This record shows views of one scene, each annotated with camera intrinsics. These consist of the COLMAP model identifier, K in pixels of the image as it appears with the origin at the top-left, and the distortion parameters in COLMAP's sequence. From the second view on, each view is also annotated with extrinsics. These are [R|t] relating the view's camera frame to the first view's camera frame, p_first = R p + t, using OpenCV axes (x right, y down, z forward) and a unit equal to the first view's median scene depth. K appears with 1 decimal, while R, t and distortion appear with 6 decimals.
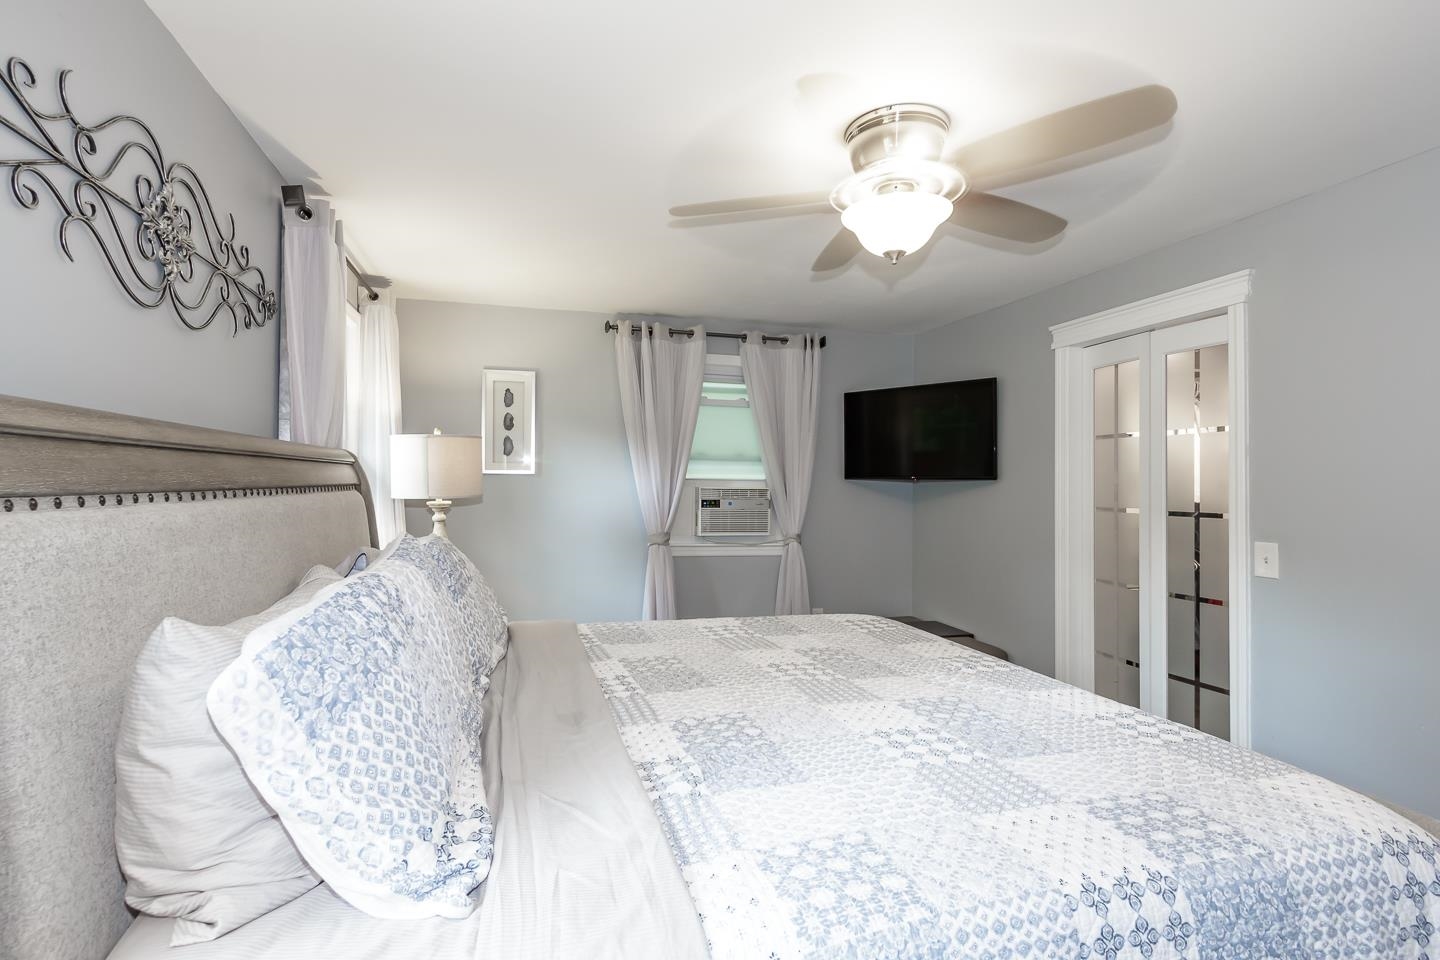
lens RADIAL K [[687.6, 0, 694.6], [0, 687.6, 480.9], [0, 0, 1]] dist [0.001869, 0.000379]
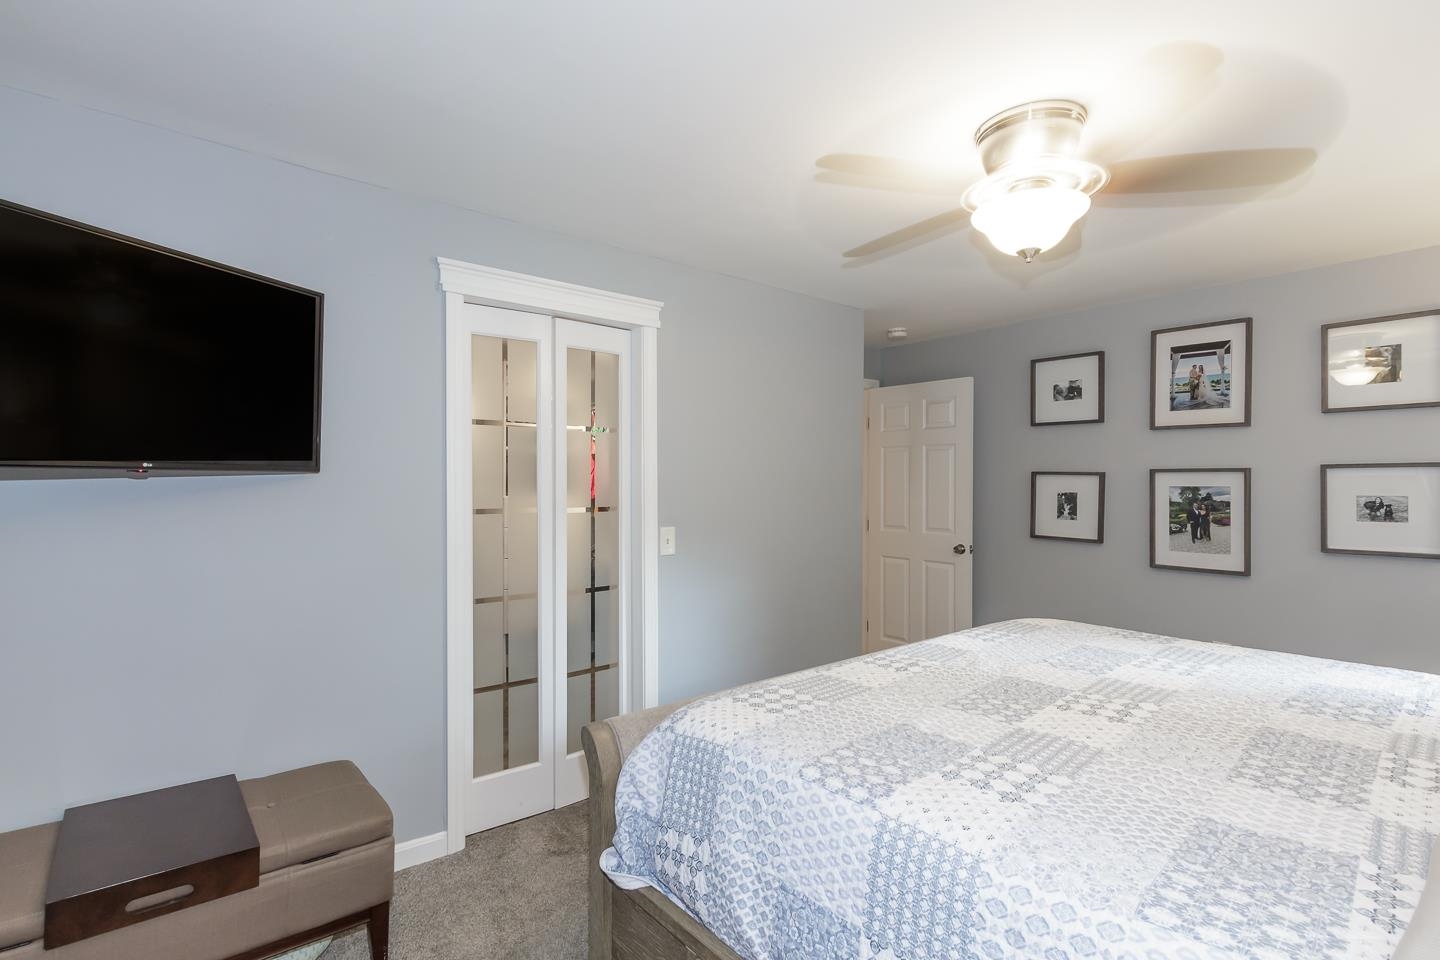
lens RADIAL K [[687.6, 0, 694.6], [0, 687.6, 480.9], [0, 0, 1]] dist [0.001869, 0.000379]
pose [[-0.436784, -0.031117, 0.899028, -0.333041], [-0.023798, 0.999451, 0.023031, -0.042572], [-0.899252, -0.011335, -0.437285, 1.775474]]
